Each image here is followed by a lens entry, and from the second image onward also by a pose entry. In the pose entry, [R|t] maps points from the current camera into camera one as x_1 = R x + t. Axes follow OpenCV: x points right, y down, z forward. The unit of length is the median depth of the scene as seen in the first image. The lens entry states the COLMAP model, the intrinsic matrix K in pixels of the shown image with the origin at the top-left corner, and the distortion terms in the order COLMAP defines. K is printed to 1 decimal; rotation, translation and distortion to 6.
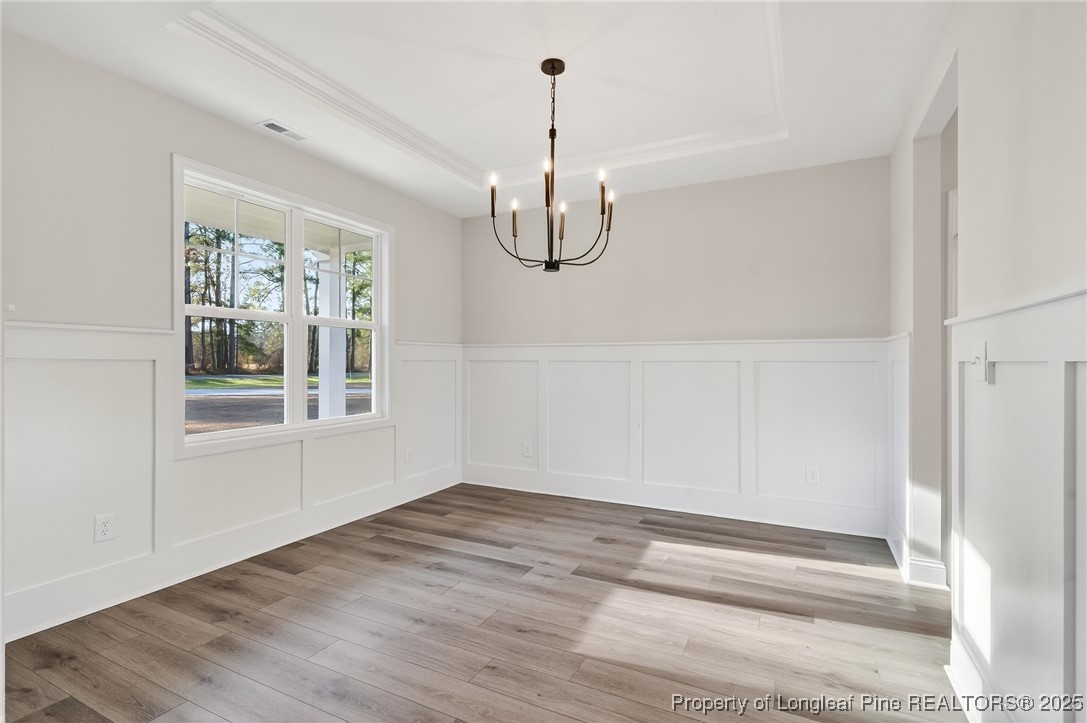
lens RADIAL K [[521.2, 0, 540.8], [0, 521.2, 364.4], [0, 0, 1]] dist [0.004367, -0.000131]
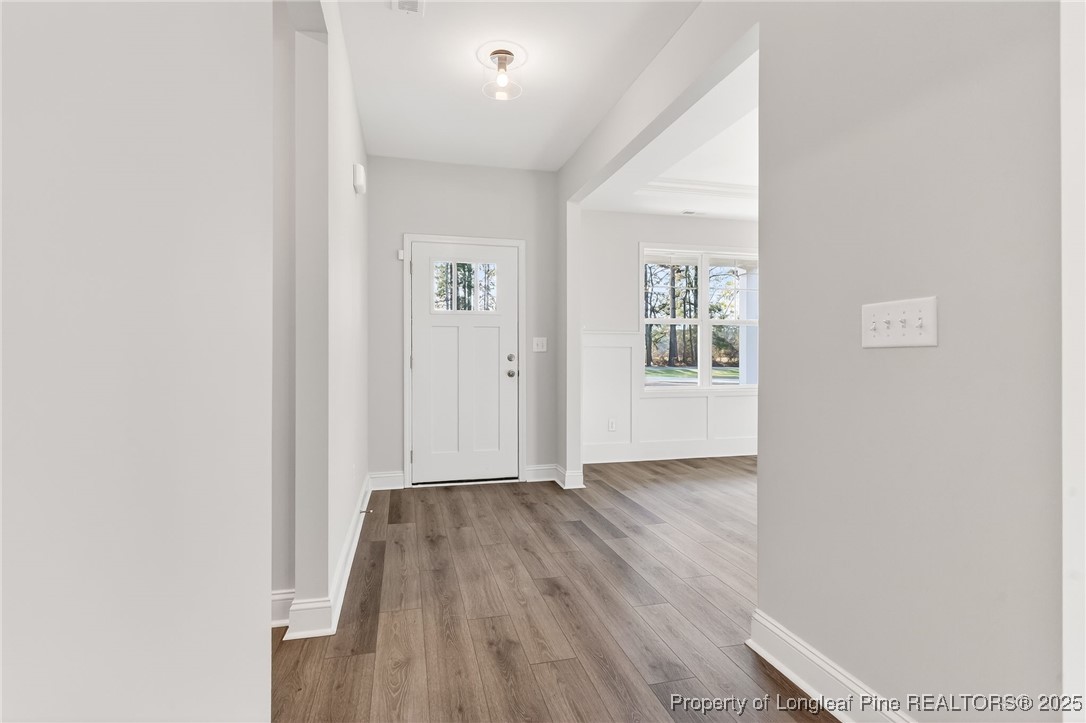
lens RADIAL K [[528.2, 0, 534.3], [0, 528.2, 359.8], [0, 0, 1]] dist [0.003739, -0.000339]
pose [[0.654242, 0.001338, -0.756284, 0.412216], [0.000415, 0.999998, 0.002128, 0.027592], [0.756286, -0.001707, 0.654240, -0.457839]]
